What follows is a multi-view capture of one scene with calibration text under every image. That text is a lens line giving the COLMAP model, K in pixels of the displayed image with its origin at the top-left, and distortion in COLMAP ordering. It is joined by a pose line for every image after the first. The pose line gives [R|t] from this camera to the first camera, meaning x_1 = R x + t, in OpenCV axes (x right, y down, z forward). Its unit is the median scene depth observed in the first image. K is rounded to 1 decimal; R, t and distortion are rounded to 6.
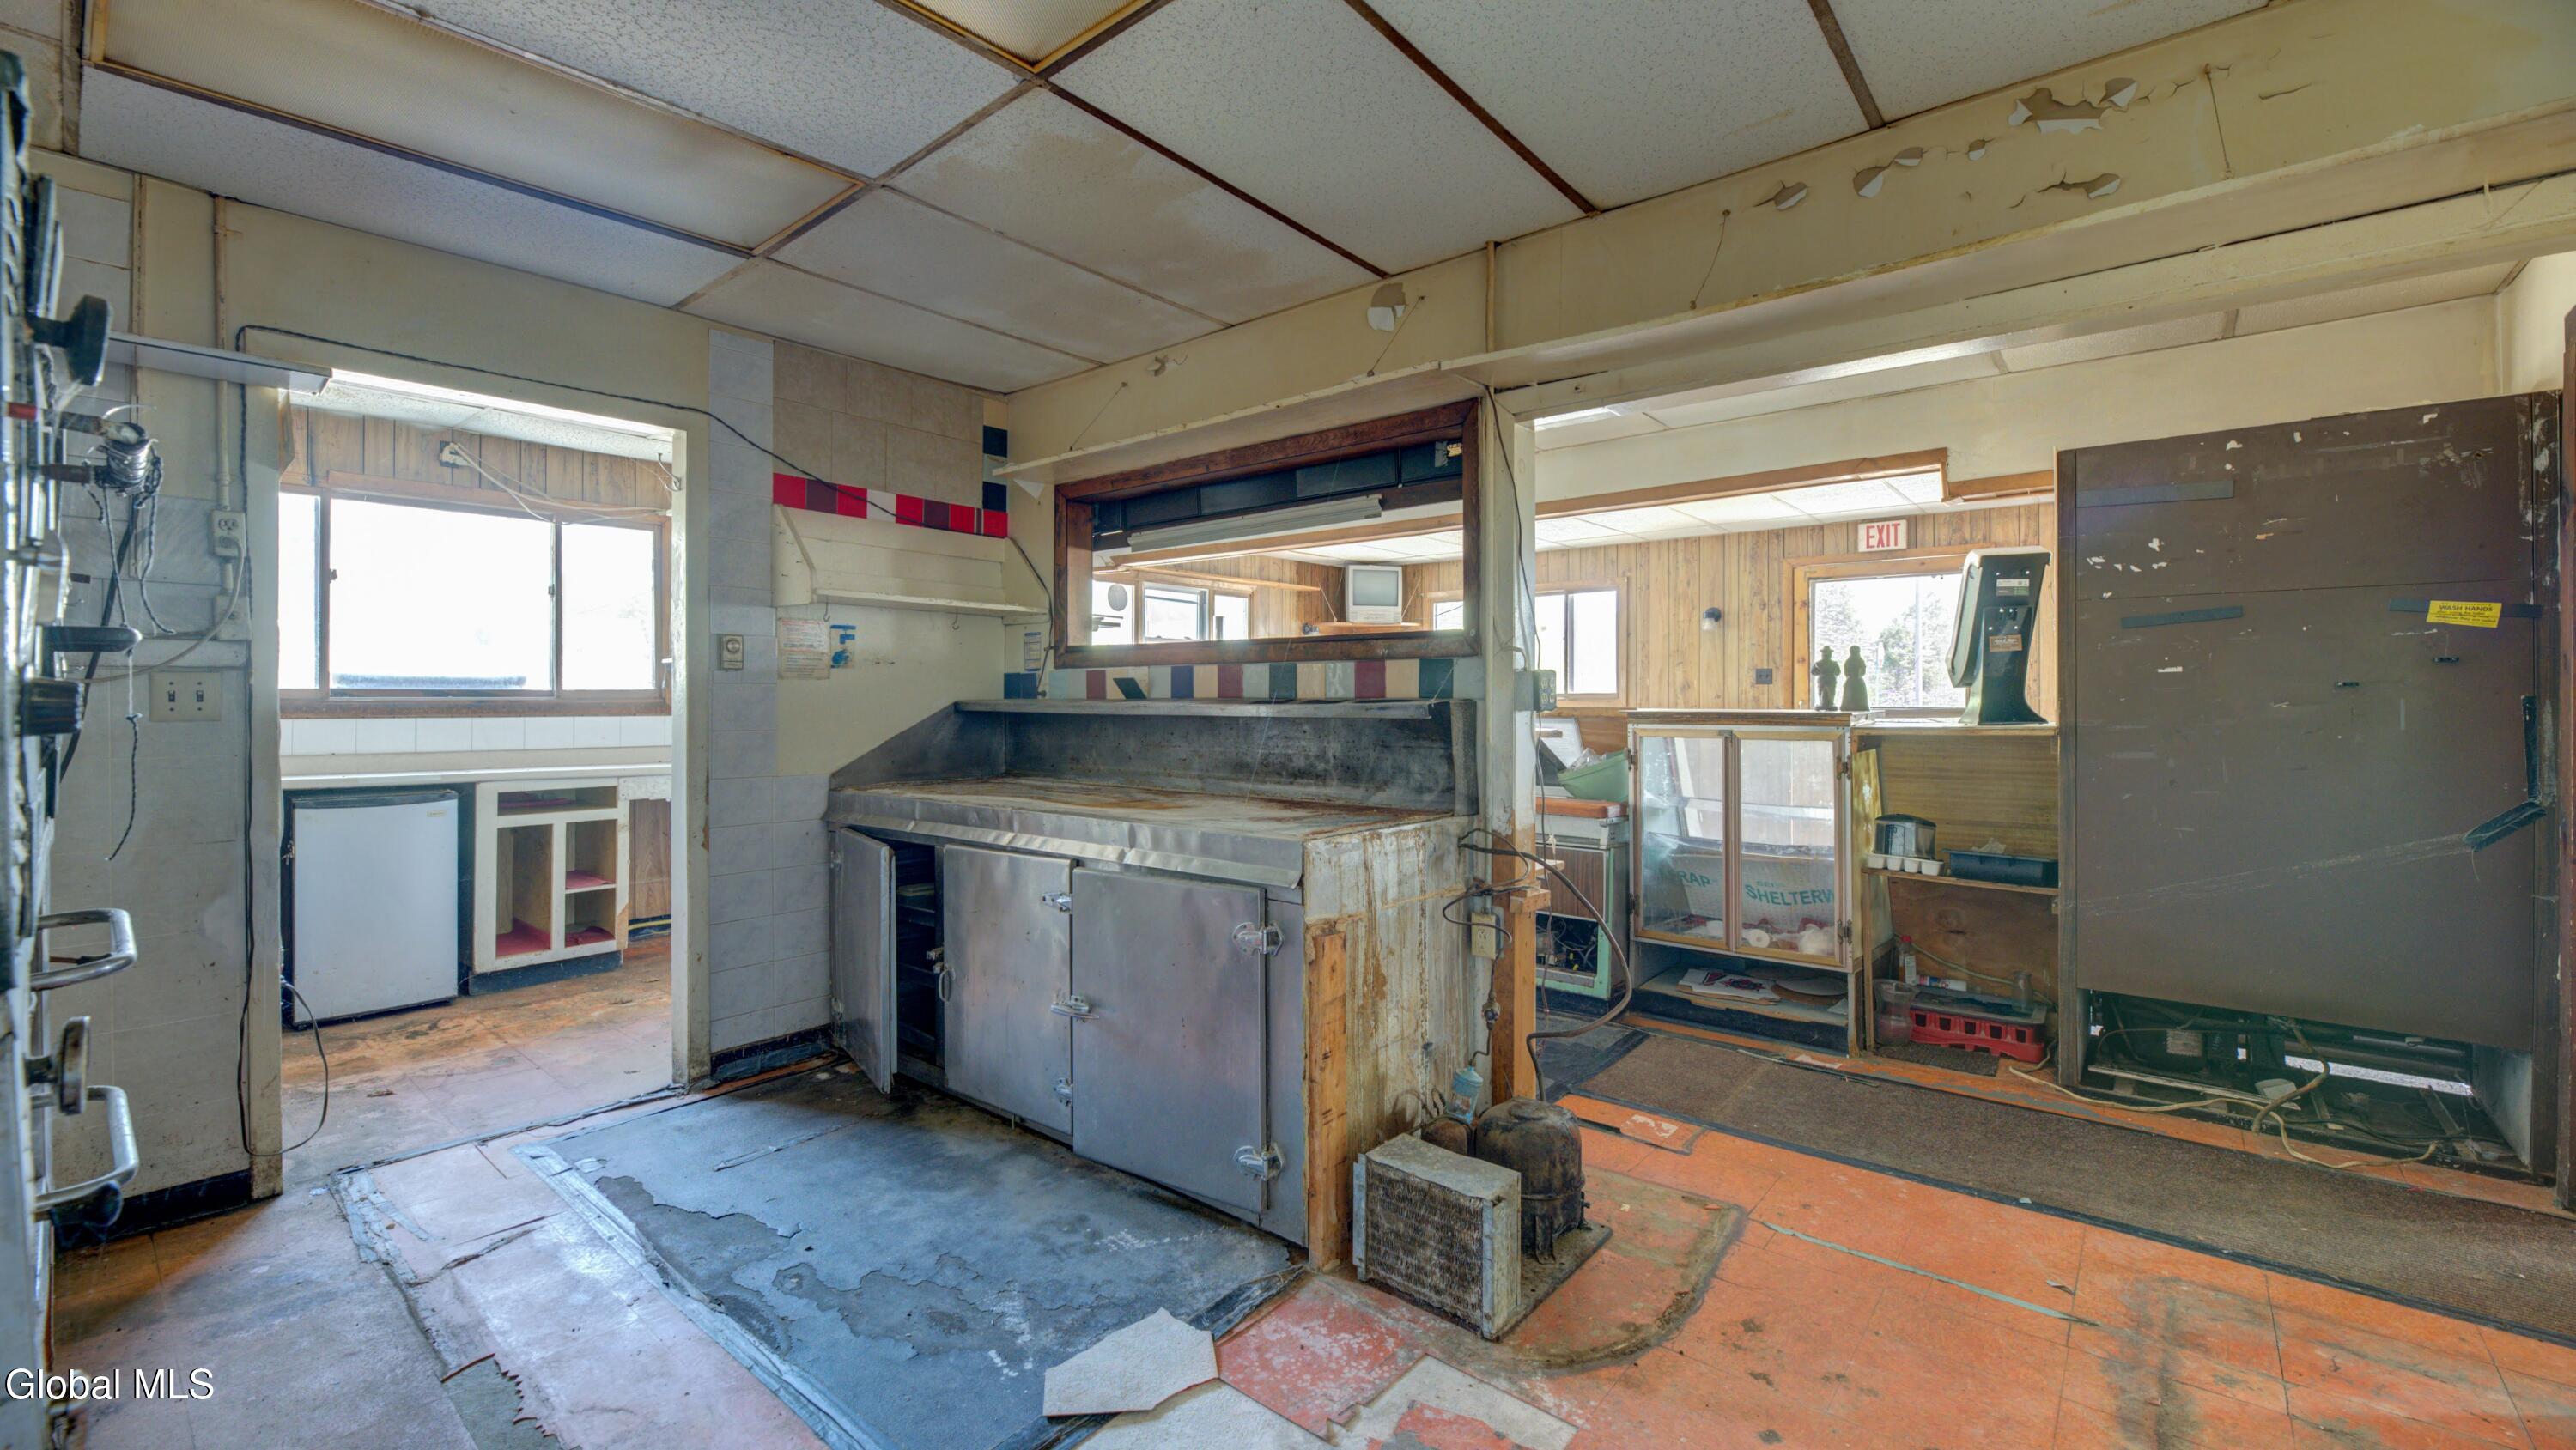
lens RADIAL K [[1048.2, 0, 1270.9], [0, 1048.2, 700.6], [0, 0, 1]] dist [-0.002219, 0.000035]
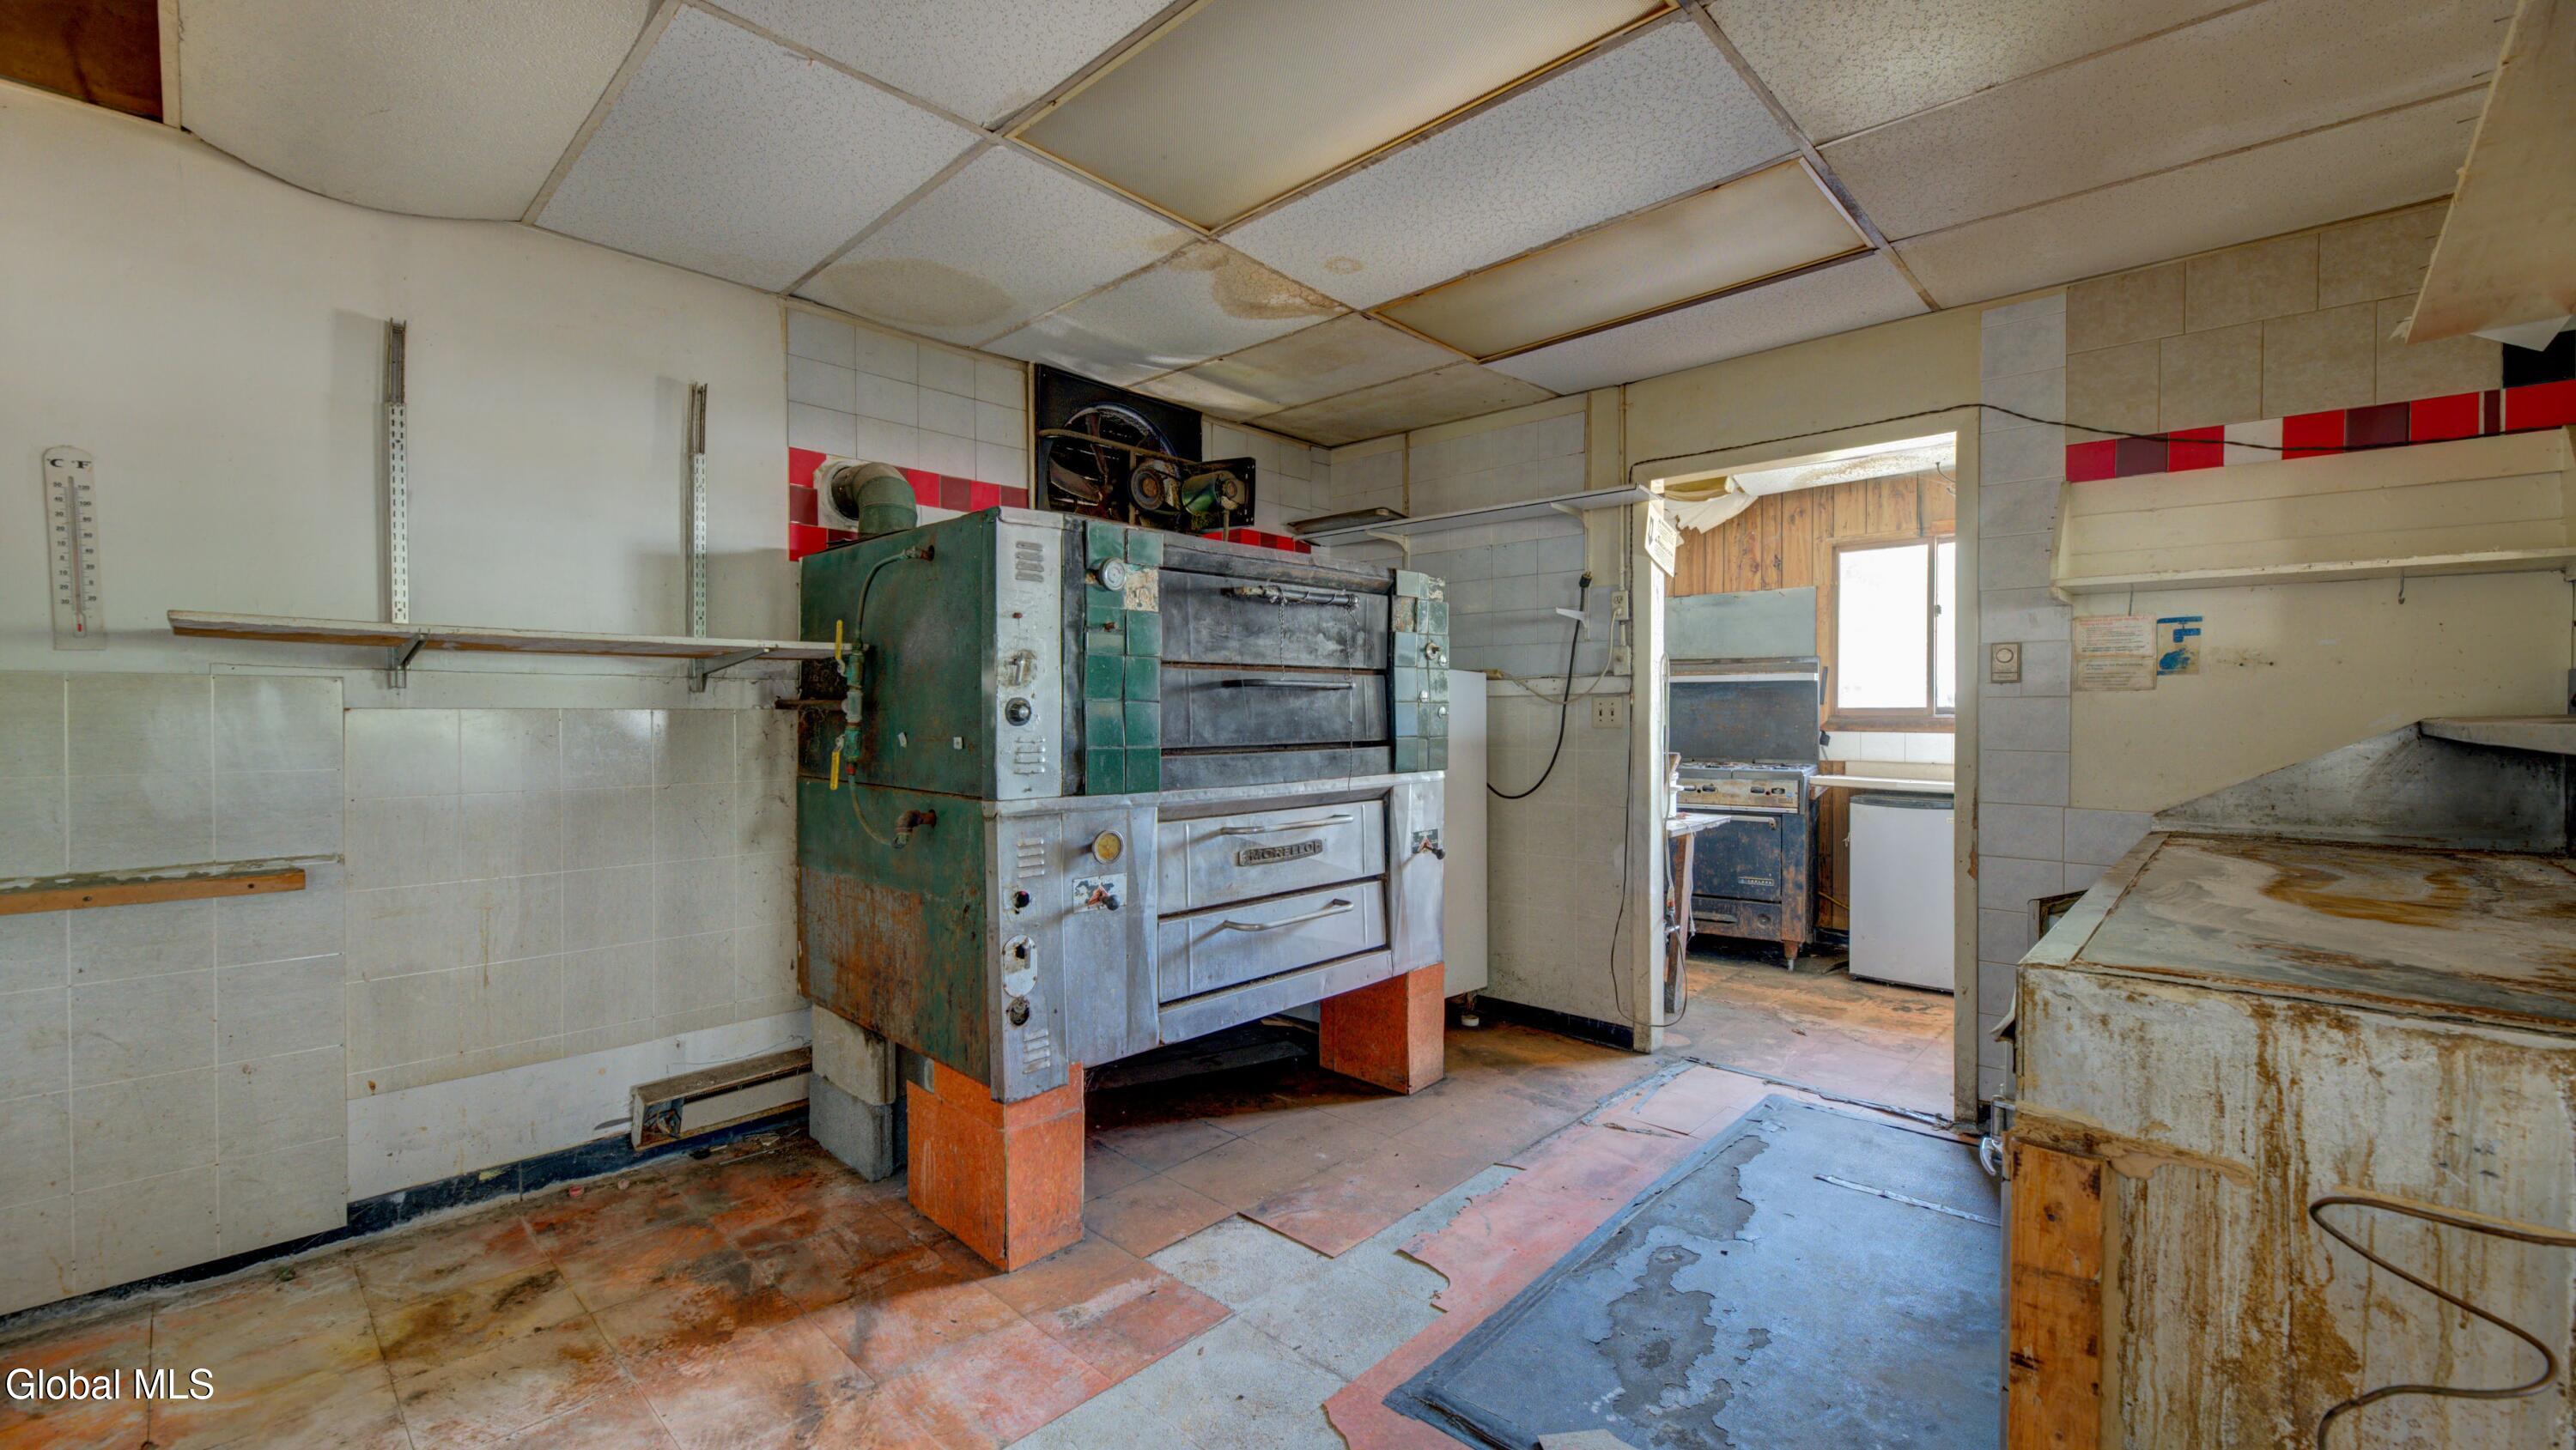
lens RADIAL K [[1048.2, 0, 1270.0], [0, 1048.2, 722.6], [0, 0, 1]] dist [-0.002219, 0.000035]
pose [[-0.048932, 0.007357, -0.998775, 0.418760], [-0.005881, 0.999953, 0.007653, 0.002253], [0.998785, 0.006248, -0.048887, 0.428089]]
